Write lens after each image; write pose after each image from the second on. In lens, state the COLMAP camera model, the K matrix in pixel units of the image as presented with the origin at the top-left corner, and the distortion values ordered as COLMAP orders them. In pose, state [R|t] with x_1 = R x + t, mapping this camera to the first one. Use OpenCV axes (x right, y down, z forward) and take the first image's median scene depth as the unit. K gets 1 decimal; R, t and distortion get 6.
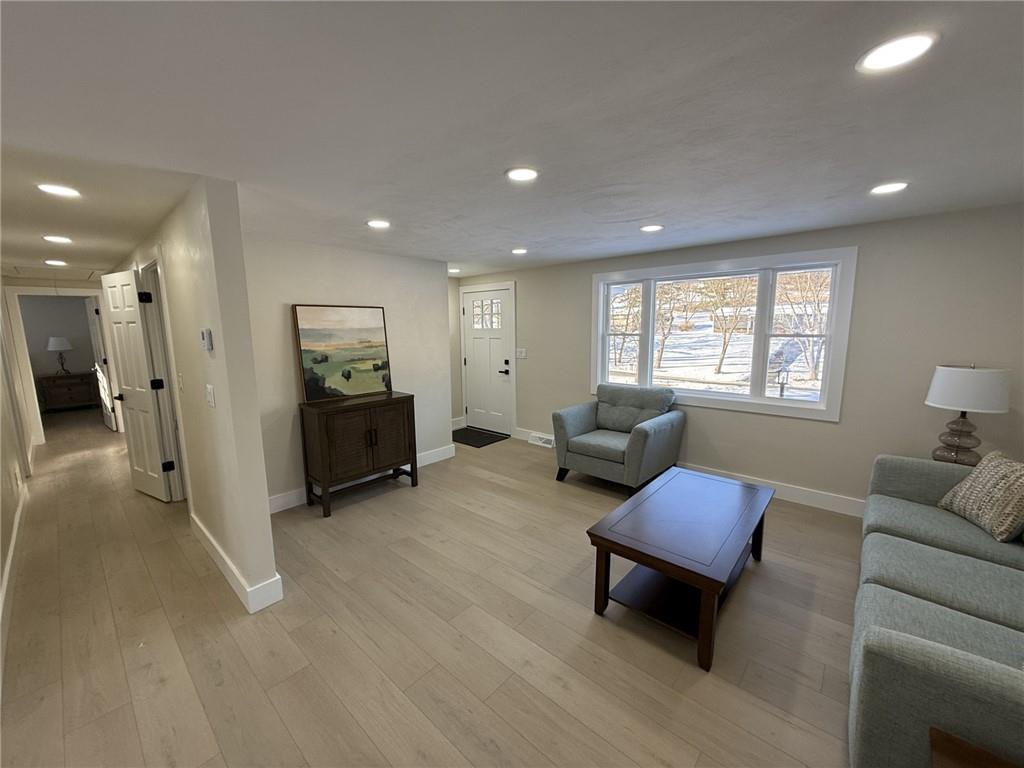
lens RADIAL K [[406.5, 0, 508.7], [0, 406.5, 386.8], [0, 0, 1]] dist [-0.000884, -0.000087]
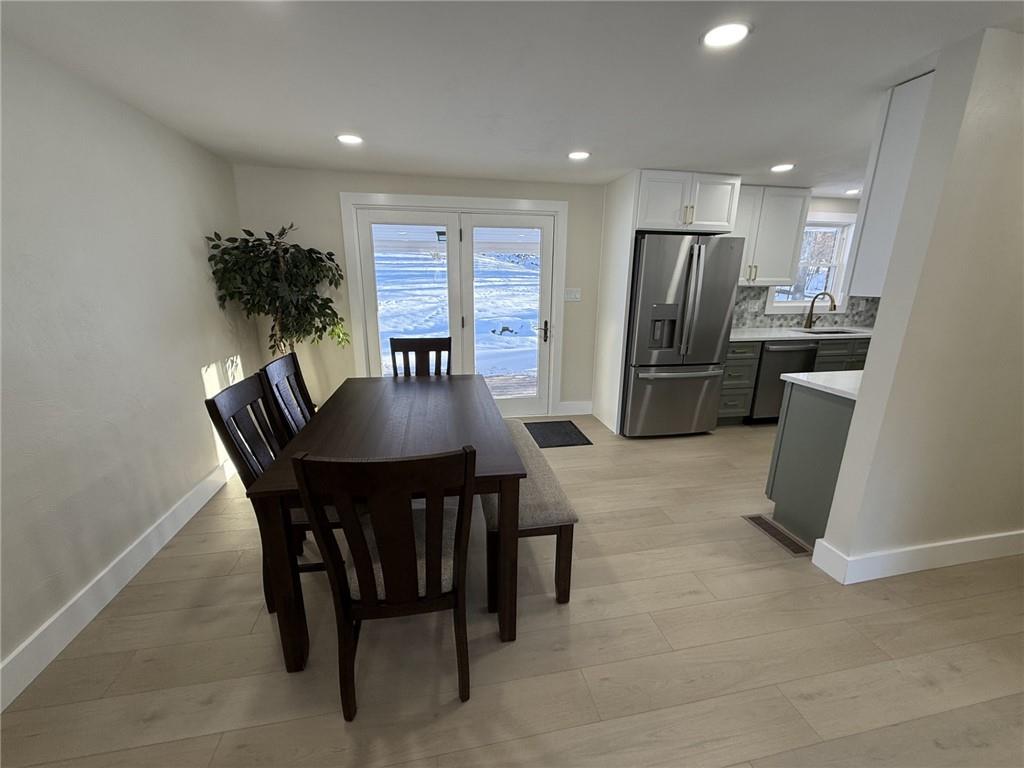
lens RADIAL K [[406.5, 0, 507.7], [0, 406.5, 387.3], [0, 0, 1]] dist [-0.000884, -0.000087]
pose [[-0.603507, 0.213848, -0.768146, 0.081956], [-0.117810, 0.928877, 0.351154, -0.009499], [0.788607, 0.302419, -0.535390, 0.296459]]
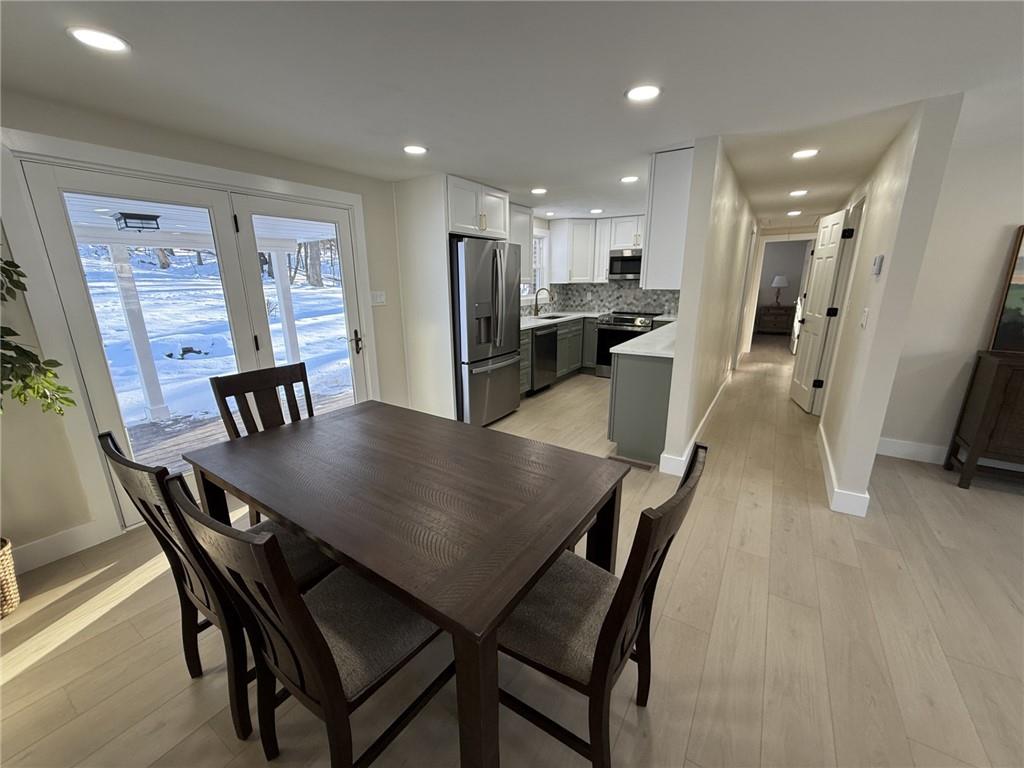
lens RADIAL K [[406.5, 0, 509.9], [0, 406.5, 387.9], [0, 0, 1]] dist [-0.000884, -0.000087]
pose [[0.156693, 0.266921, -0.950894, 0.142744], [-0.140107, 0.959058, 0.246125, 0.043297], [0.977659, 0.094661, 0.187676, -0.089206]]
